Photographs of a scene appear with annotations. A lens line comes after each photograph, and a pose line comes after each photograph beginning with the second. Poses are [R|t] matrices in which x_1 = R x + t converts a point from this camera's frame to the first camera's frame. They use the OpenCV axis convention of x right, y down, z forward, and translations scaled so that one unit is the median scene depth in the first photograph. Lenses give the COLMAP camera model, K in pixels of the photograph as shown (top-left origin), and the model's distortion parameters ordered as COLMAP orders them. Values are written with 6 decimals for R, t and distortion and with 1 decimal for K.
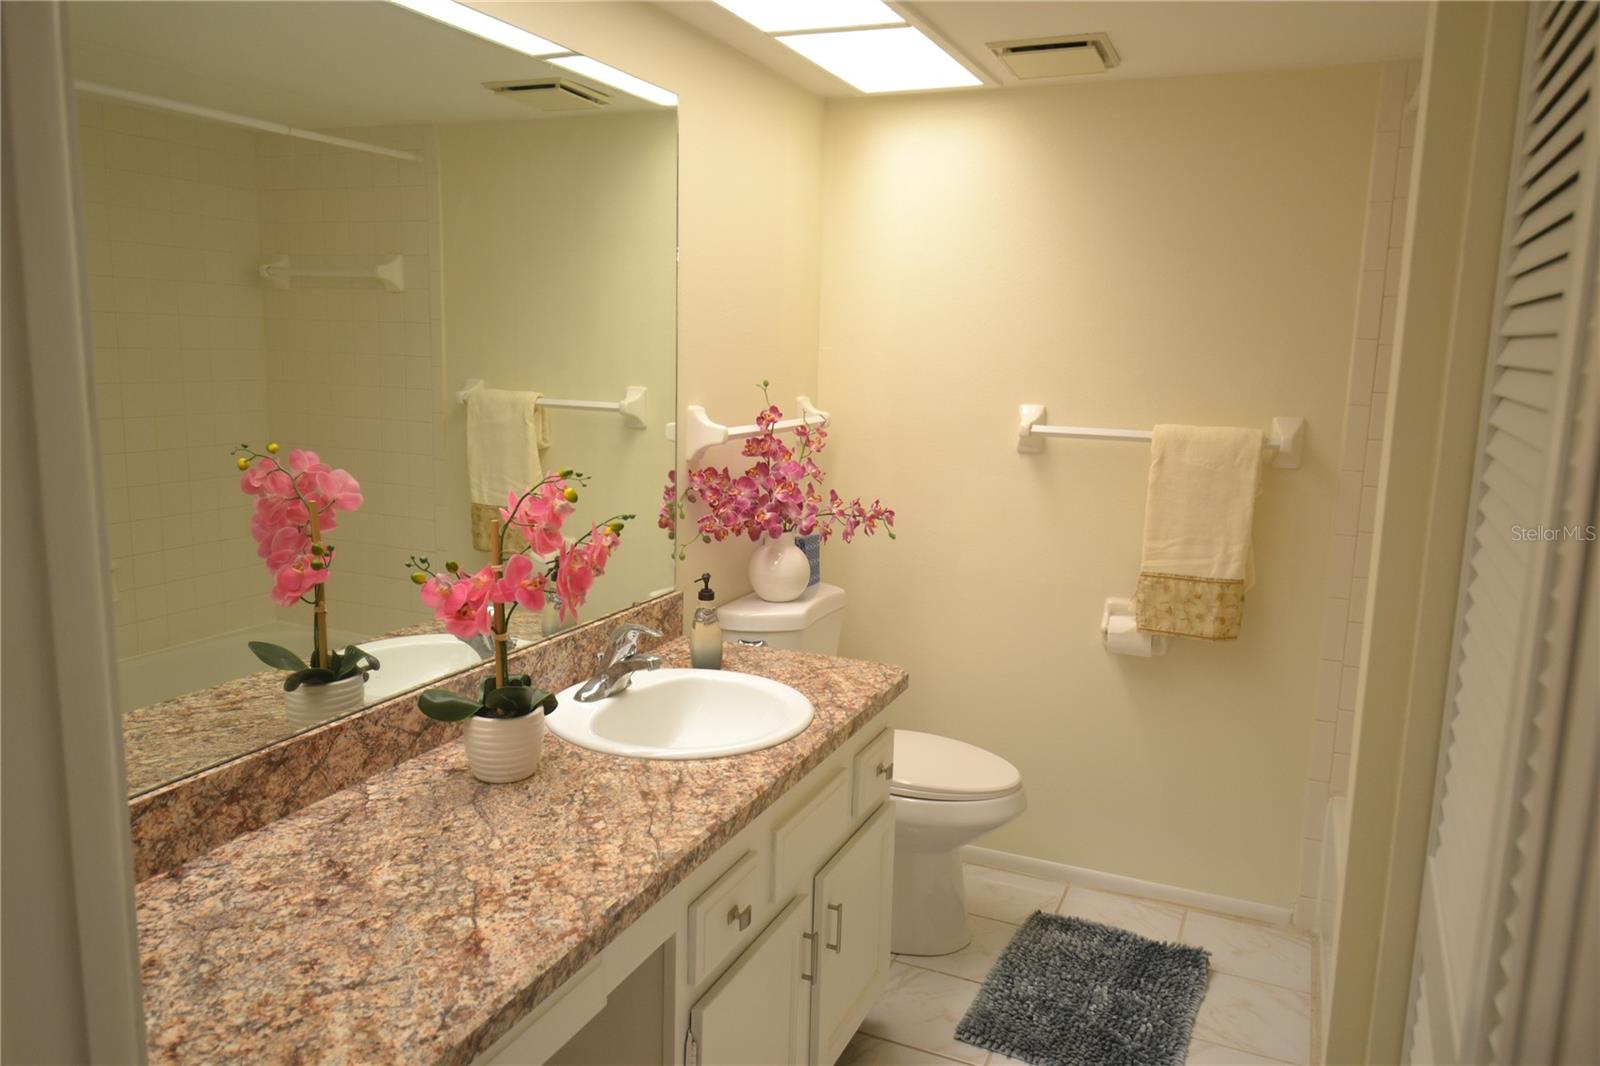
lens RADIAL K [[1136.2, 0, 798.5], [0, 1136.2, 531.7], [0, 0, 1]] dist [0.056191, -0.068267]
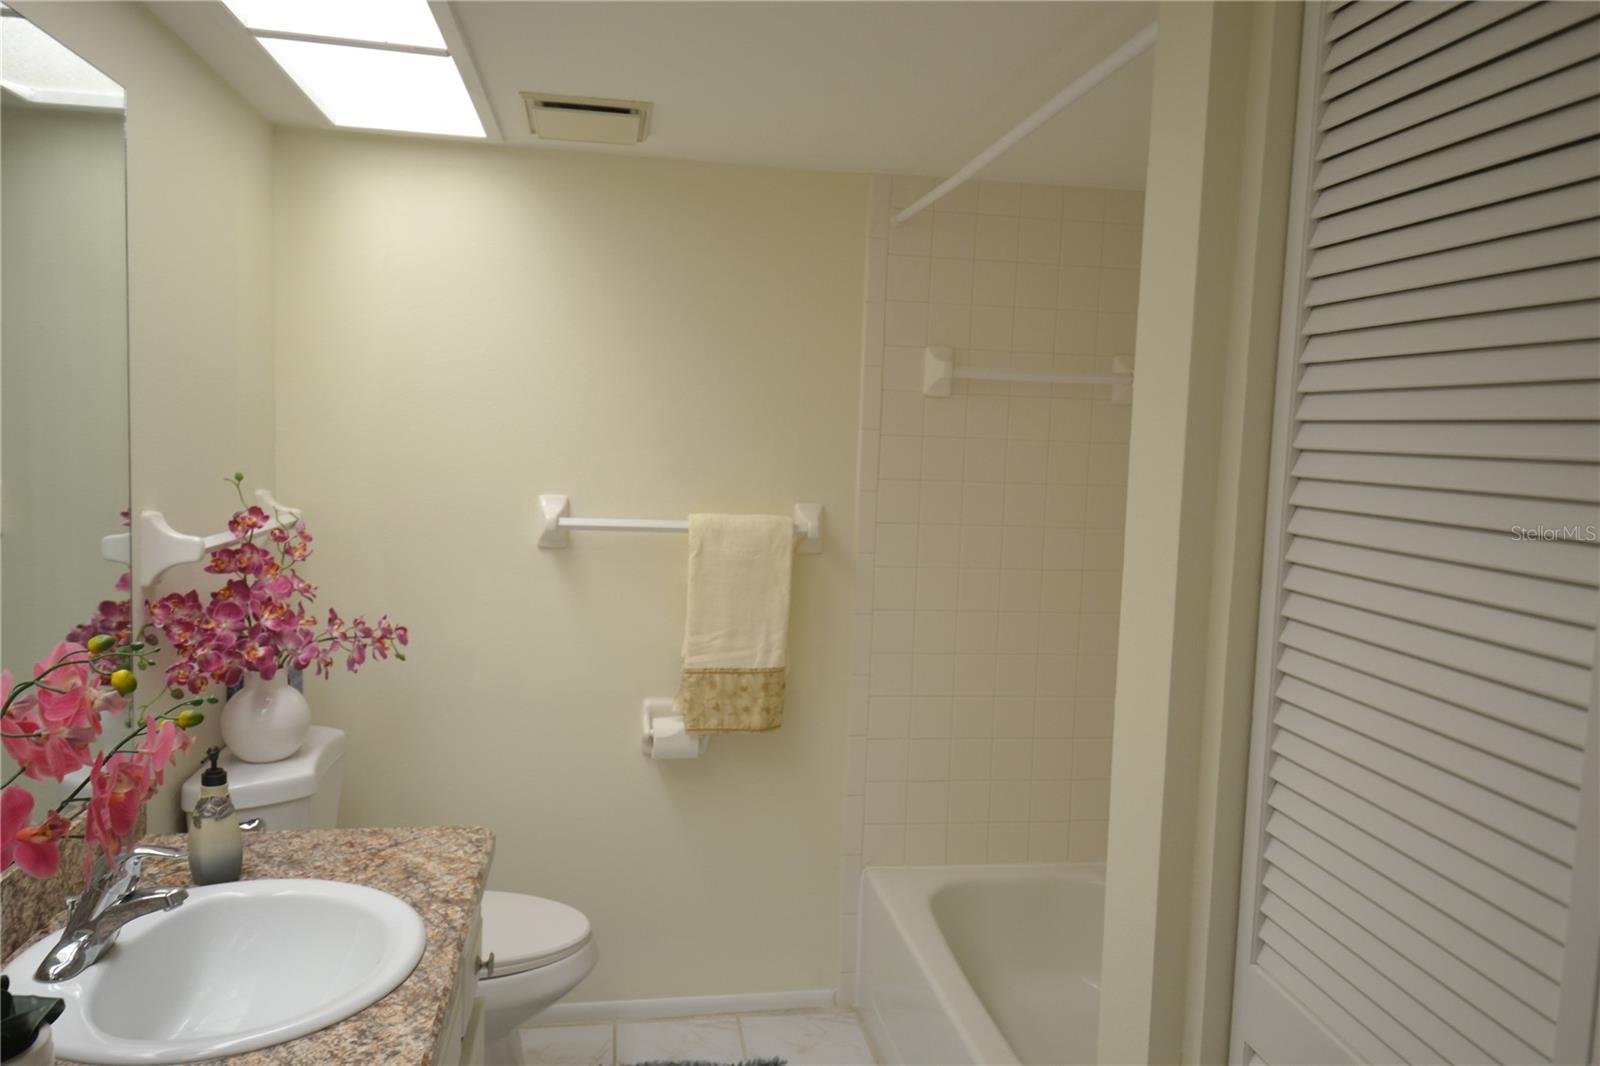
lens RADIAL K [[1134.3, 0, 797.5], [0, 1134.3, 528.9], [0, 0, 1]] dist [0.050615, -0.061412]
pose [[0.836538, -0.040176, 0.546434, -0.136389], [0.074516, 0.996384, -0.040818, -0.036533], [-0.542818, 0.074865, 0.836507, 0.158340]]
